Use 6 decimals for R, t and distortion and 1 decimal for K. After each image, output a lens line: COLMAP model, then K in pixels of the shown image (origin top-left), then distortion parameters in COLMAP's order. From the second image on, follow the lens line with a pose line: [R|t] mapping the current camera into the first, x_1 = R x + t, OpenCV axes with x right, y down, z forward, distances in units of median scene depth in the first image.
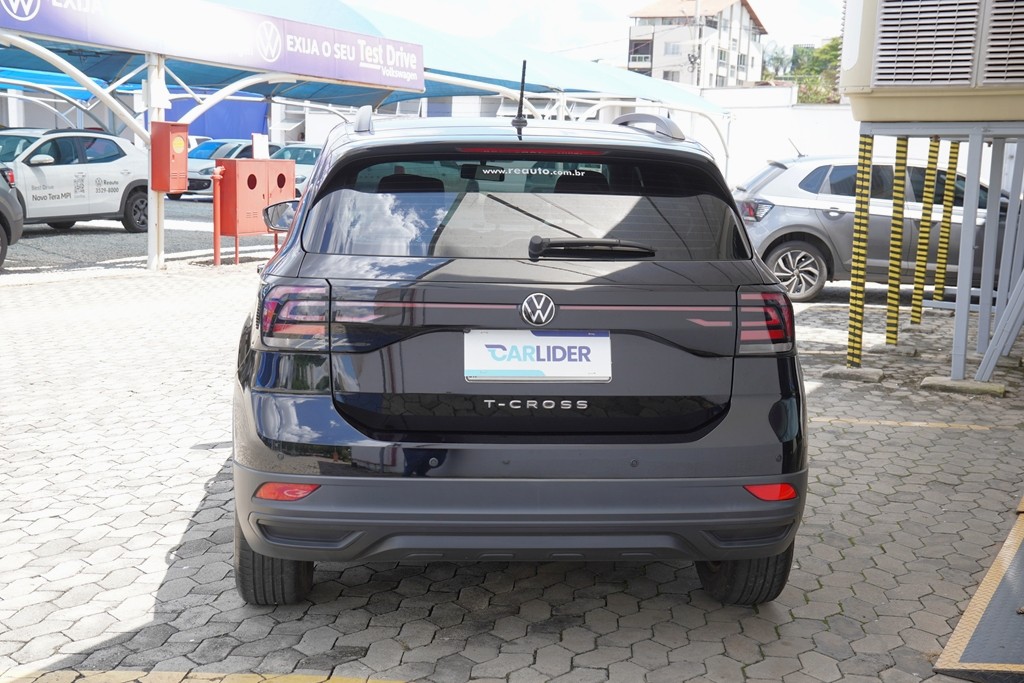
lens RADIAL K [[1305.6, 0, 511.8], [0, 1305.6, 346.7], [0, 0, 1]] dist [0.157061, 0.000000]
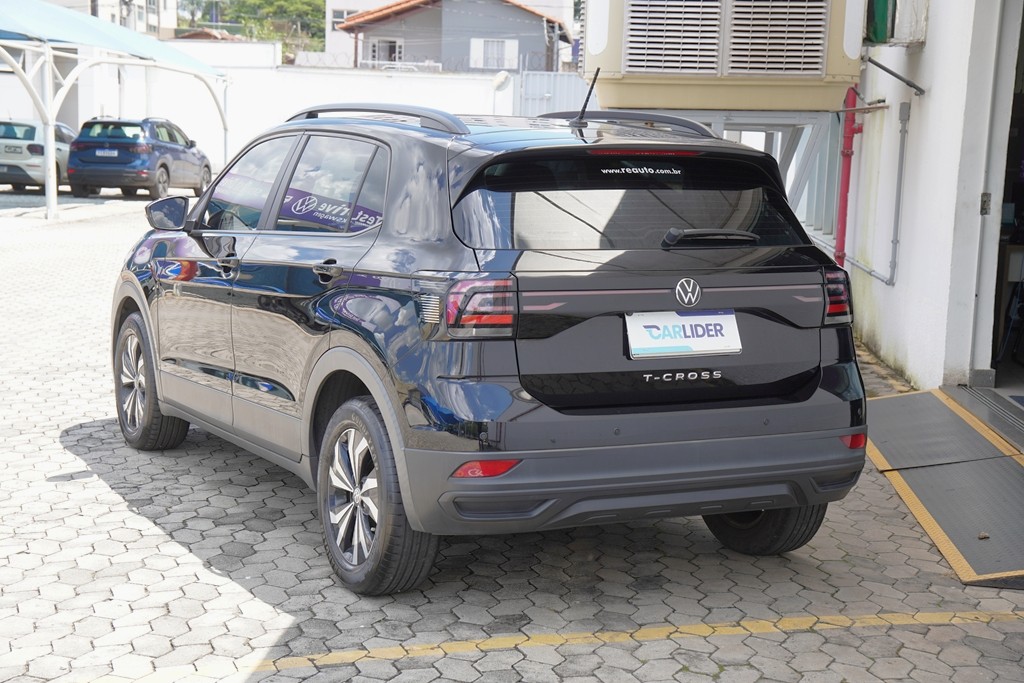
lens RADIAL K [[1691.7, 0, 511.3], [0, 1691.7, 337.7], [0, 0, 1]] dist [0.322198, 0.000000]
pose [[0.923940, -0.047041, 0.379634, -0.617276], [0.054342, 0.998486, -0.008530, 0.013691], [-0.378658, 0.028512, 0.925098, -0.281344]]
